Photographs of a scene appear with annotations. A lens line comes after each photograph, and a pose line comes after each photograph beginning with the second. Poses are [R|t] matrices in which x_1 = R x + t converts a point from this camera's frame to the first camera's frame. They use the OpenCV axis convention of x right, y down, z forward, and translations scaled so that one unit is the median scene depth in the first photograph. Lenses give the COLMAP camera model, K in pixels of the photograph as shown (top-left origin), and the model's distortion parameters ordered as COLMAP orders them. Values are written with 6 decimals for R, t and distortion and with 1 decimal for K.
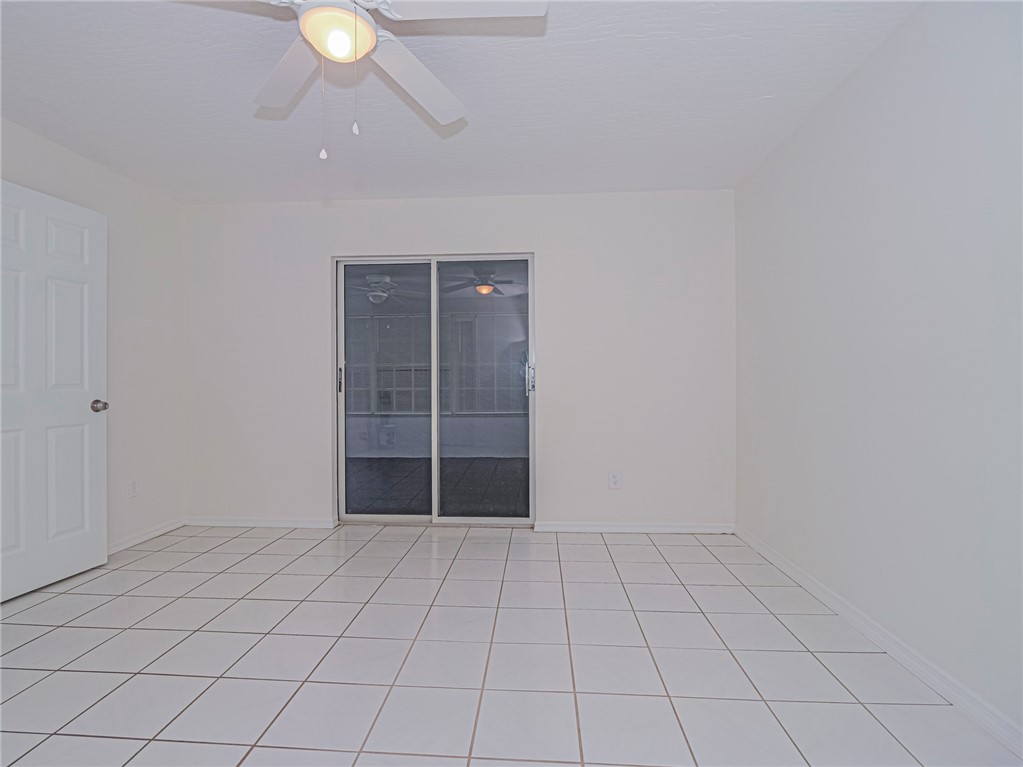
lens RADIAL K [[496.2, 0, 504.7], [0, 496.2, 378.2], [0, 0, 1]] dist [-0.018031, 0.000742]
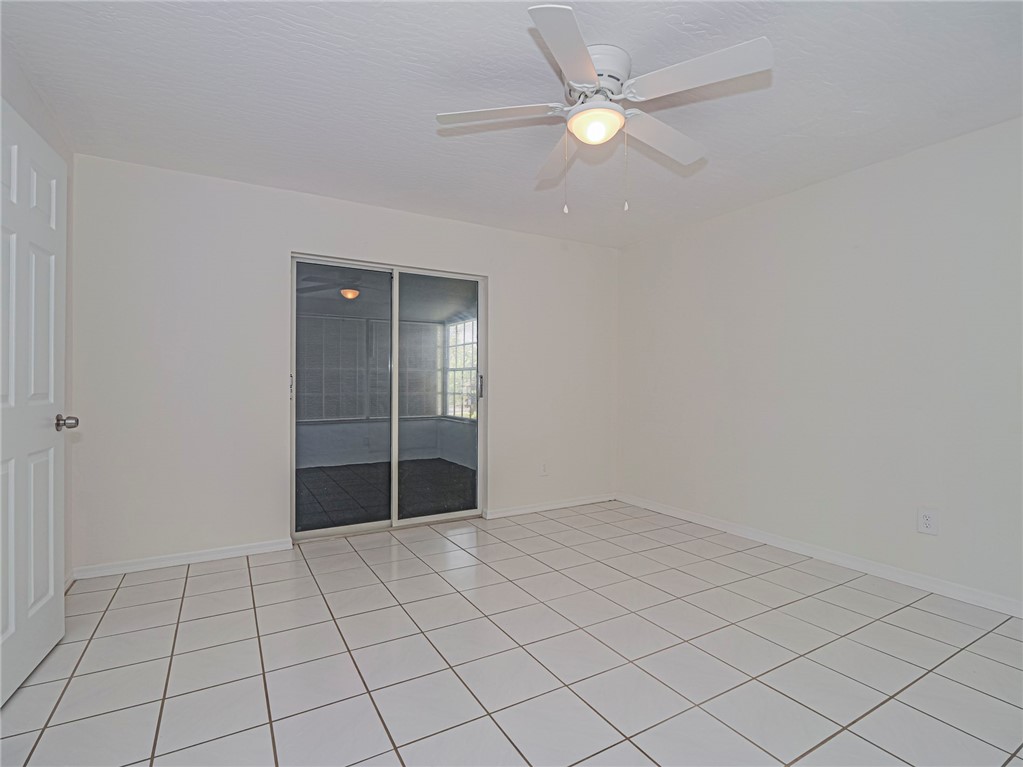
lens RADIAL K [[496.2, 0, 508.9], [0, 496.2, 382.9], [0, 0, 1]] dist [-0.018031, 0.000742]
pose [[0.829800, 0.008455, 0.557997, -0.517533], [-0.009244, 0.999956, -0.001405, -0.005595], [-0.557985, -0.003992, 0.829842, 0.017956]]
